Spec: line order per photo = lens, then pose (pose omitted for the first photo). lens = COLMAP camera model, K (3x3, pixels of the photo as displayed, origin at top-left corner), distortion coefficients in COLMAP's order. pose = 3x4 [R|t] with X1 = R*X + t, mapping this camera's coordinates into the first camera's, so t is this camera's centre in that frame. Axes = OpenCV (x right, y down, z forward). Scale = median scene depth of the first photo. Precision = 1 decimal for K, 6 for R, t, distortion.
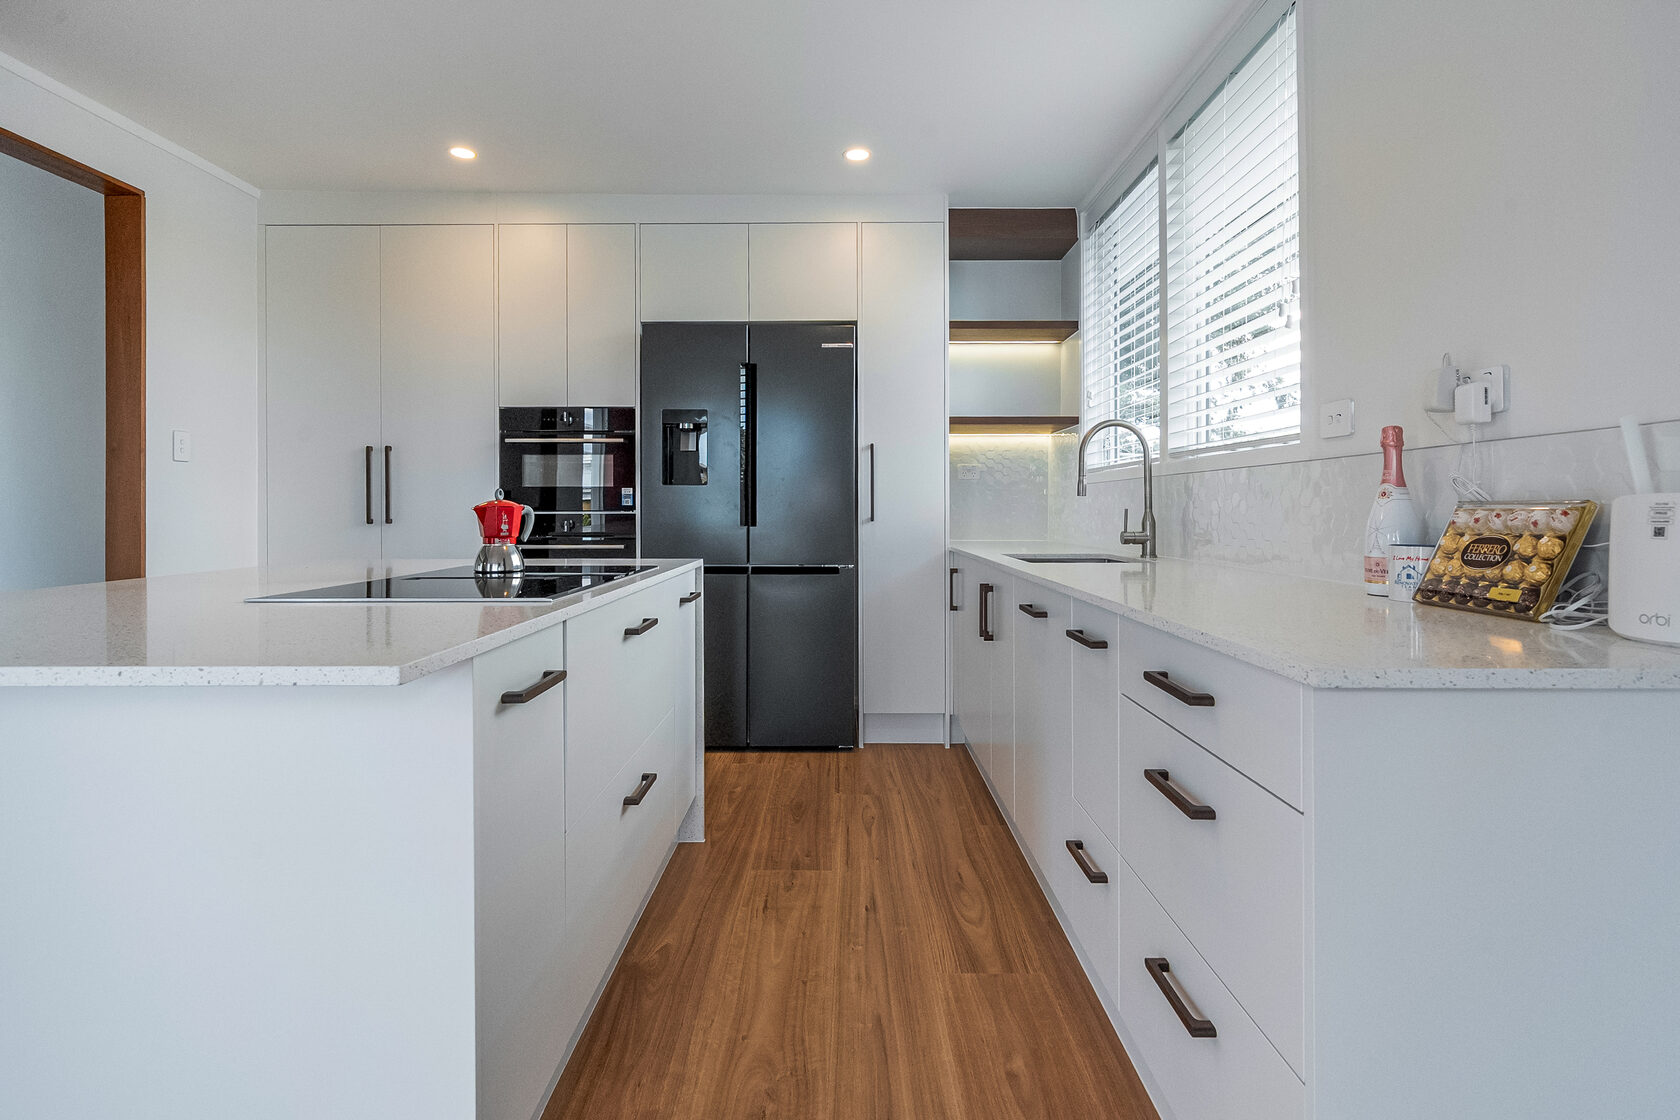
lens RADIAL K [[828.0, 0, 828.4], [0, 828.0, 513.2], [0, 0, 1]] dist [-0.001675, -0.000489]
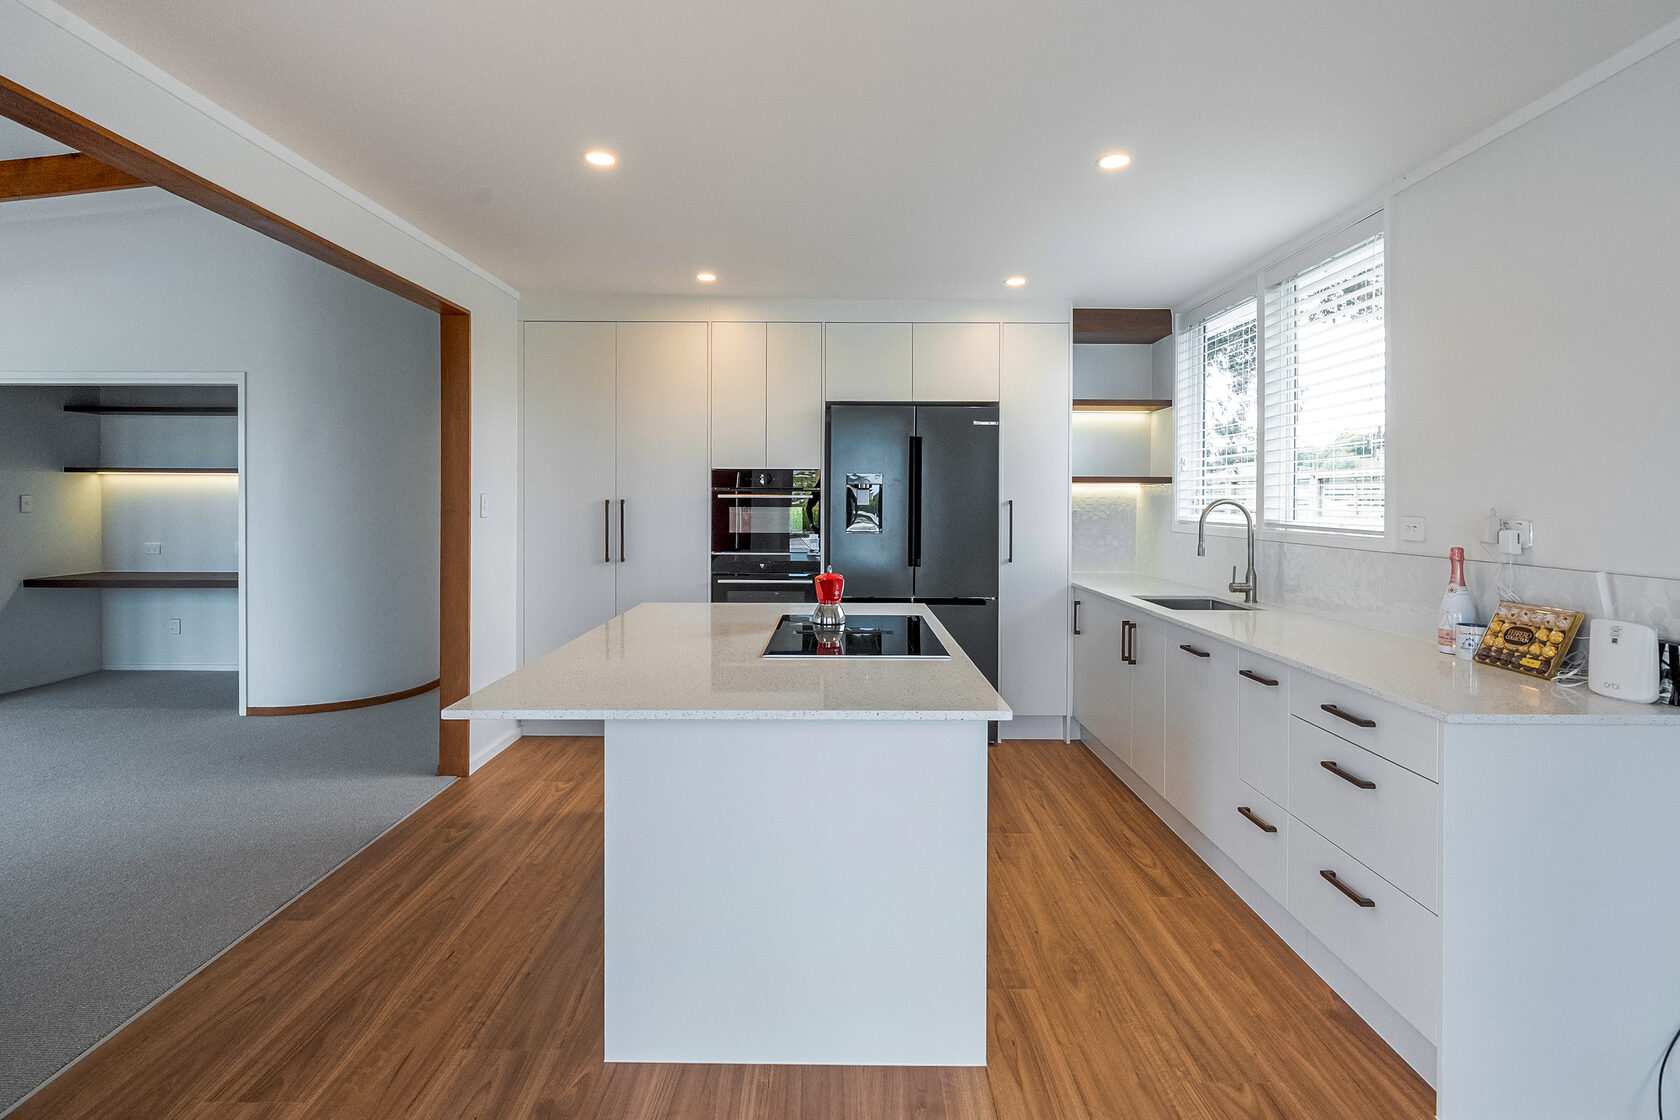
lens RADIAL K [[828.0, 0, 829.2], [0, 828.0, 510.3], [0, 0, 1]] dist [-0.001675, -0.000489]
pose [[0.999961, 0.006132, 0.006422, -0.234634], [-0.006183, 0.999950, 0.007876, -0.078733], [-0.006373, -0.007915, 0.999948, -0.254763]]
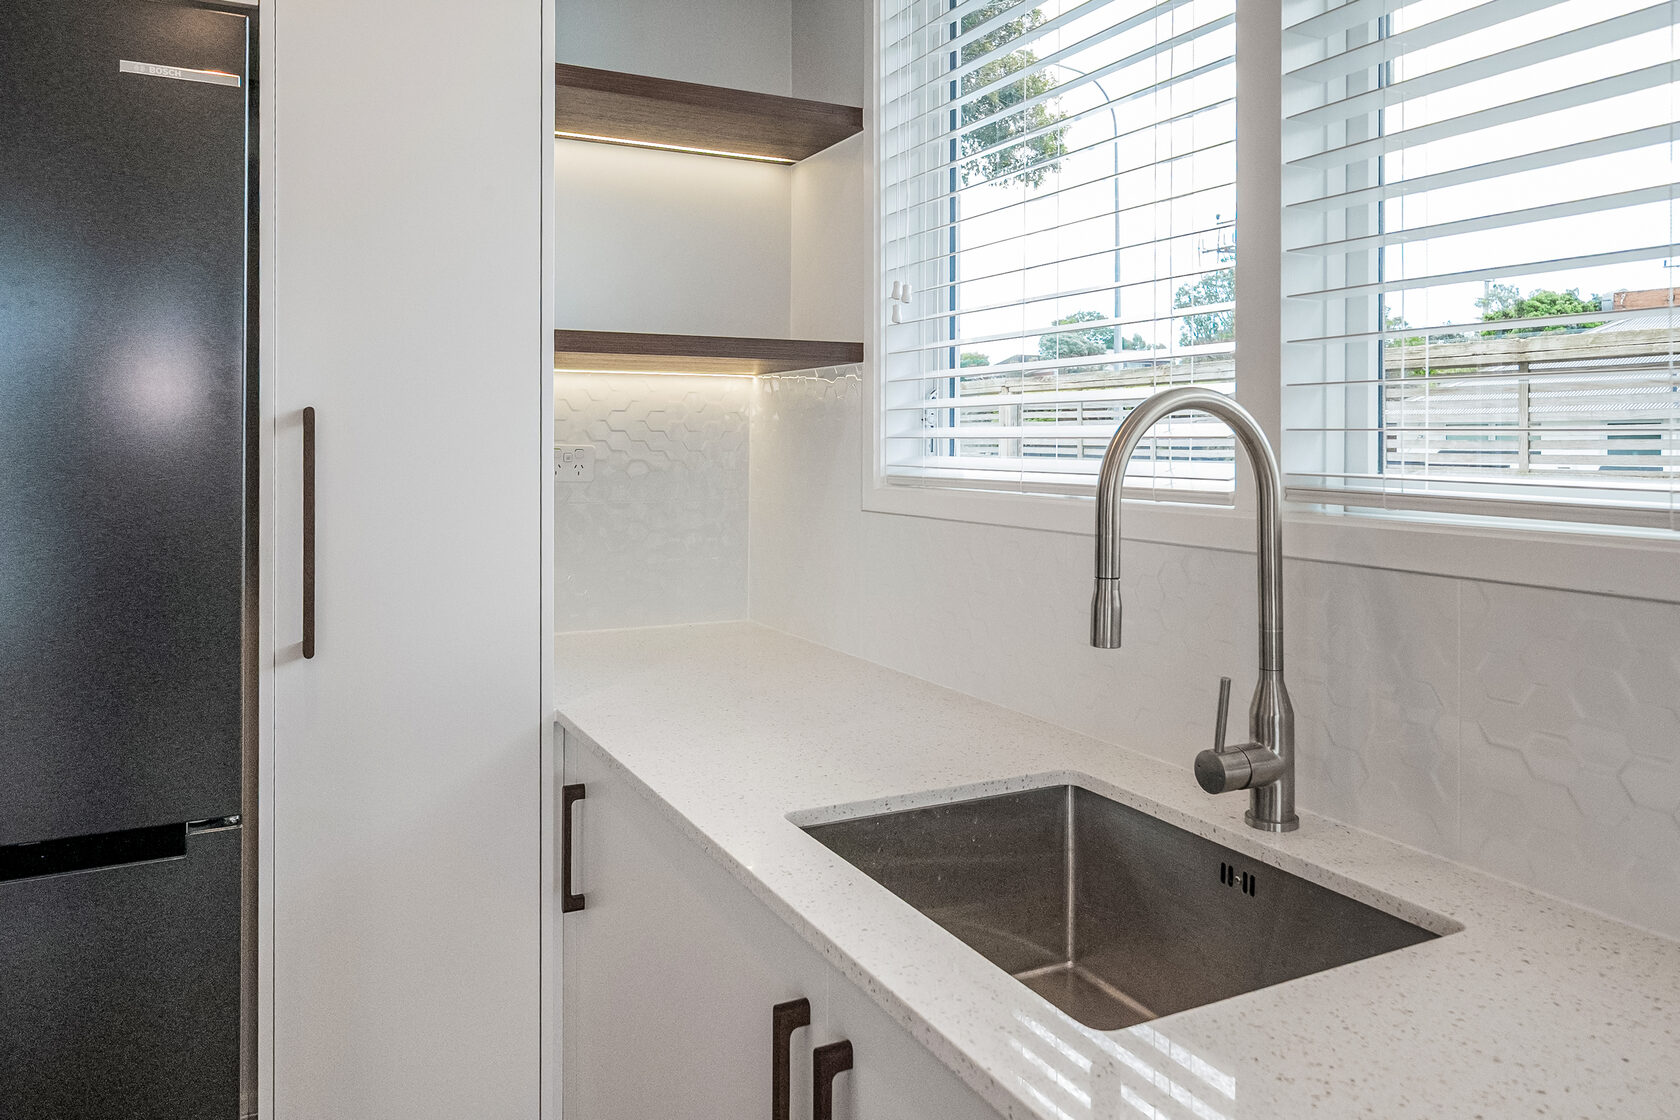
lens RADIAL K [[1174.3, 0, 833.0], [0, 1174.3, 440.6], [0, 0, 1]] dist [-0.007526, -0.003607]
pose [[0.887374, 0.003317, 0.461039, 0.025213], [-0.000715, 0.999983, -0.005819, -0.070335], [-0.461050, 0.004834, 0.887361, 0.528550]]
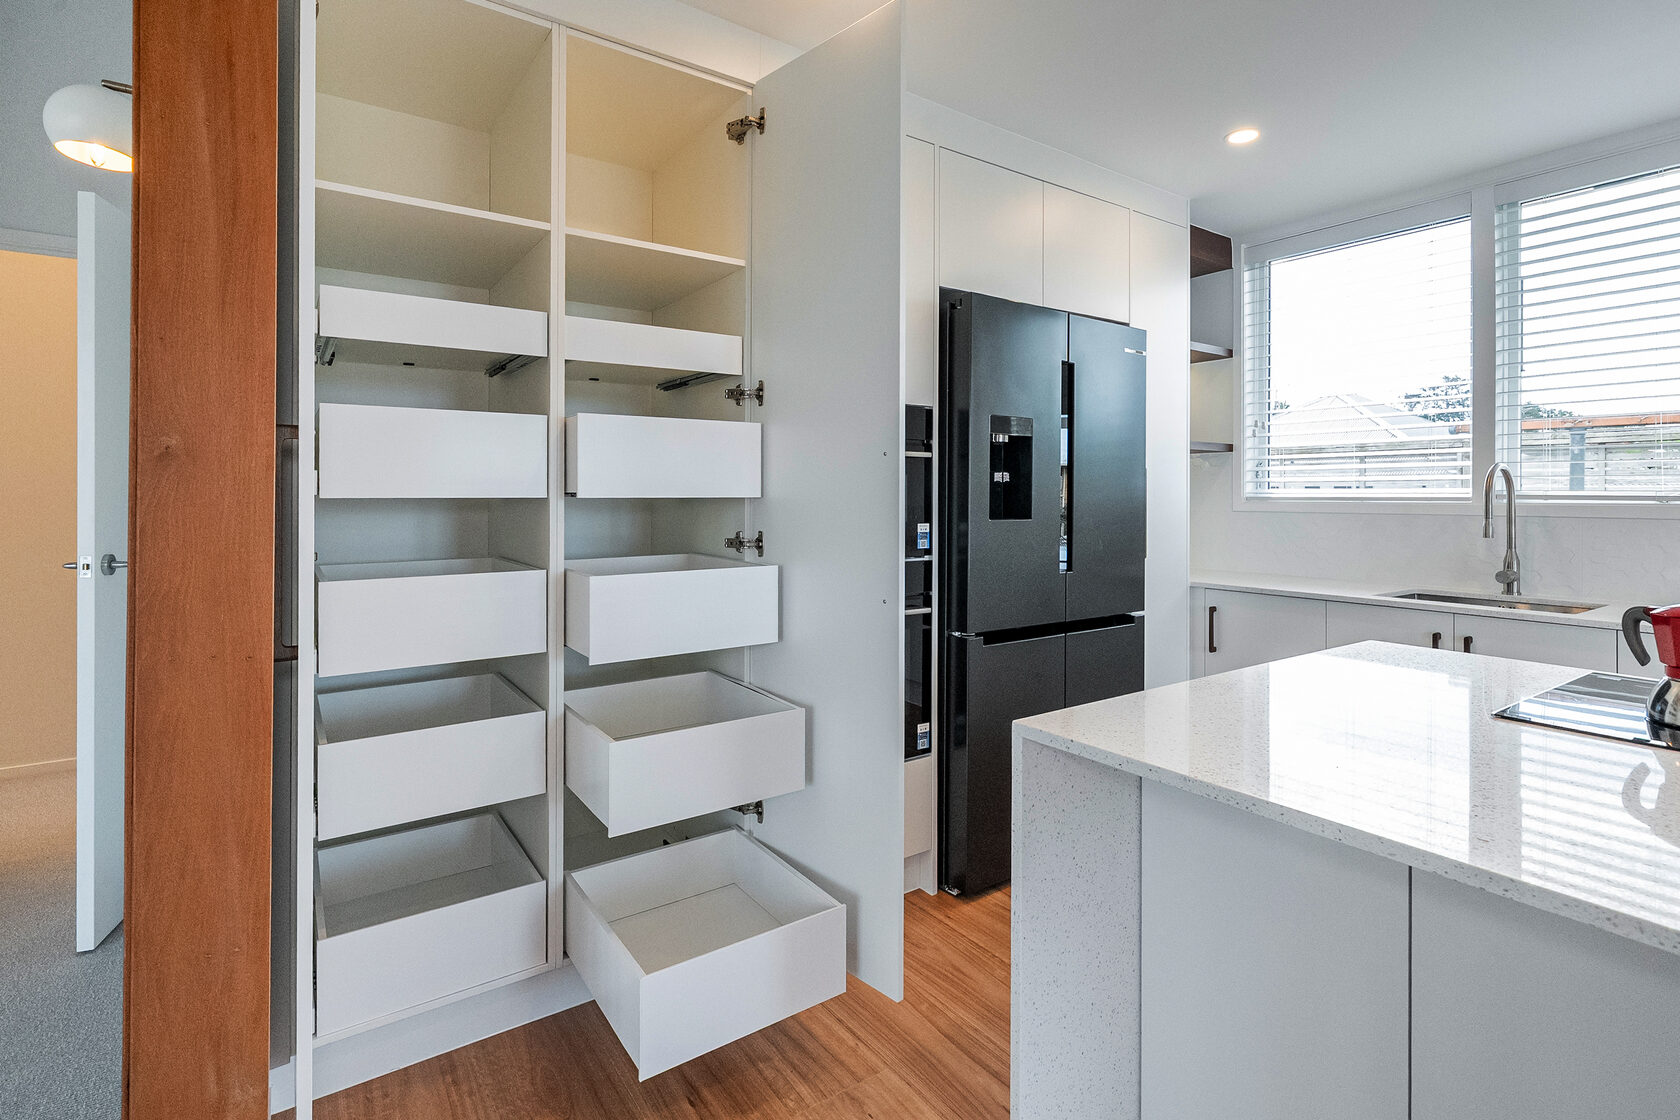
lens RADIAL K [[804.2, 0, 831.6], [0, 804.2, 494.0], [0, 0, 1]] dist [-0.005259, 0.001559]
pose [[0.820382, 0.005195, 0.571793, -0.709679], [-0.001866, 0.999978, -0.006408, -0.051920], [-0.571813, 0.004190, 0.820373, 0.507670]]
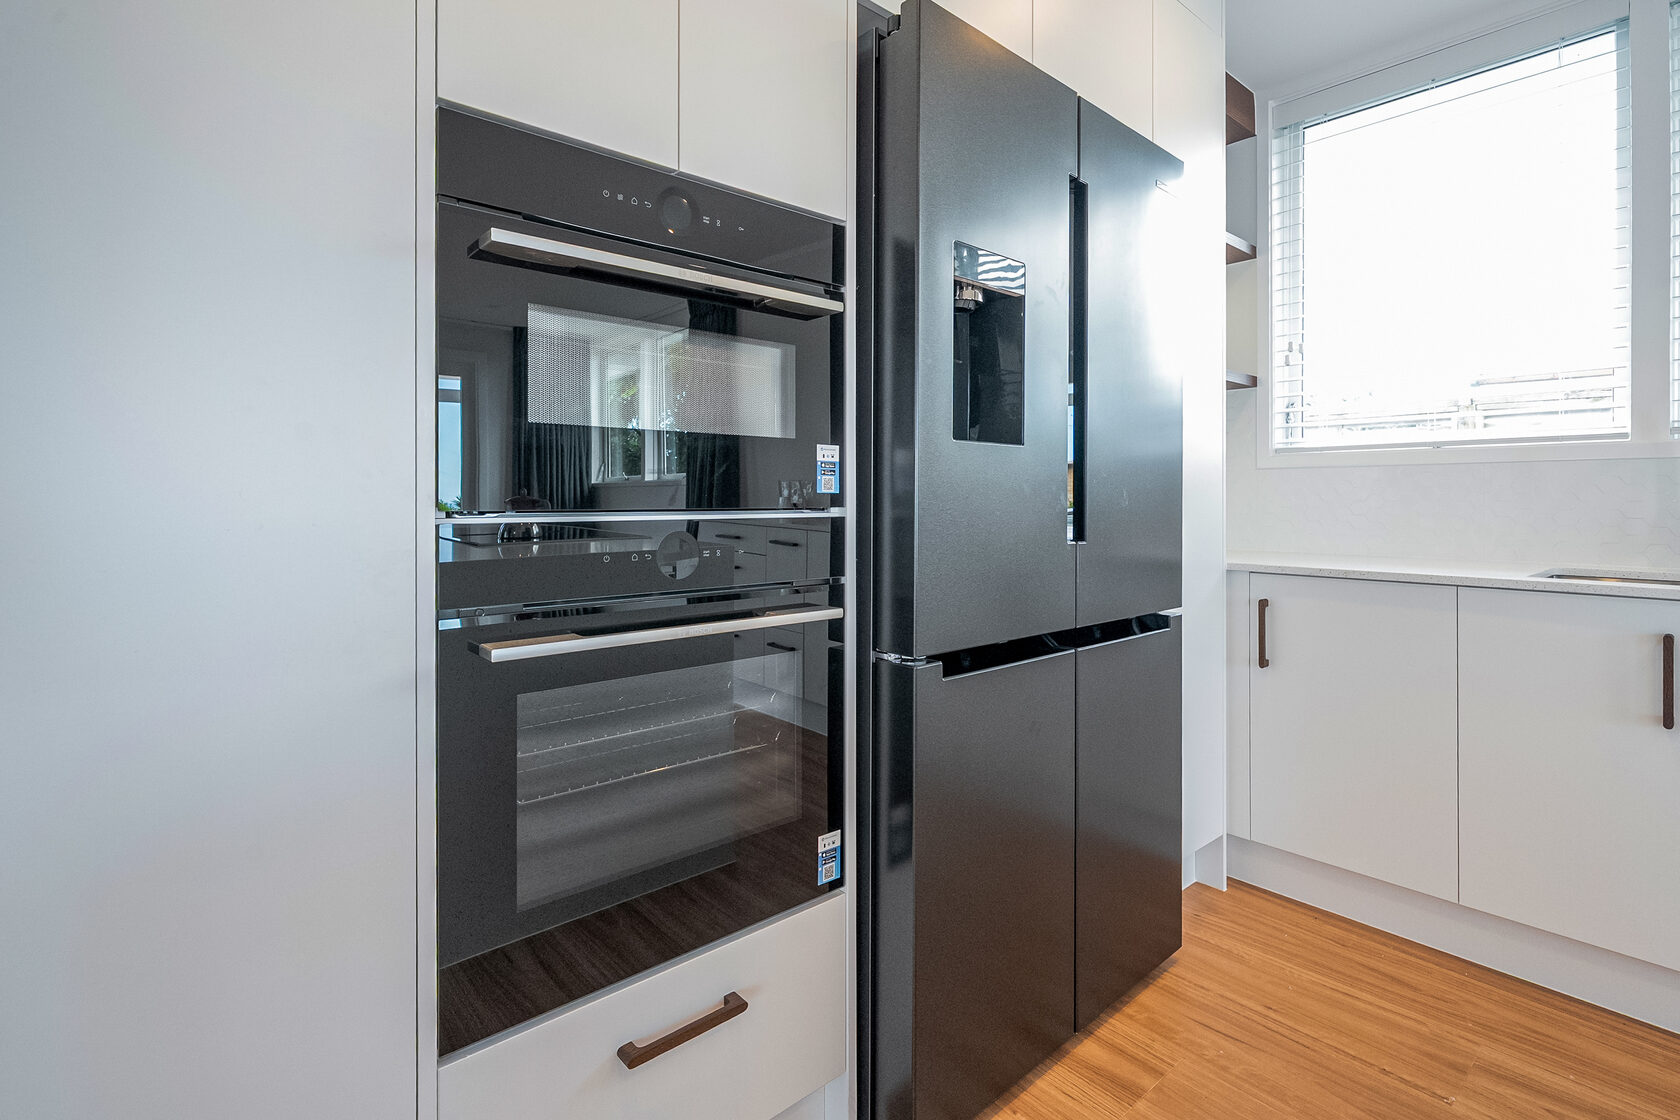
lens RADIAL K [[804.2, 0, 844.4], [0, 804.2, 494.8], [0, 0, 1]] dist [-0.005259, 0.001559]
pose [[0.748050, 0.004358, 0.663628, -0.480338], [0.001190, 0.999968, -0.007908, -0.006230], [-0.663642, 0.006705, 0.748021, 0.758732]]
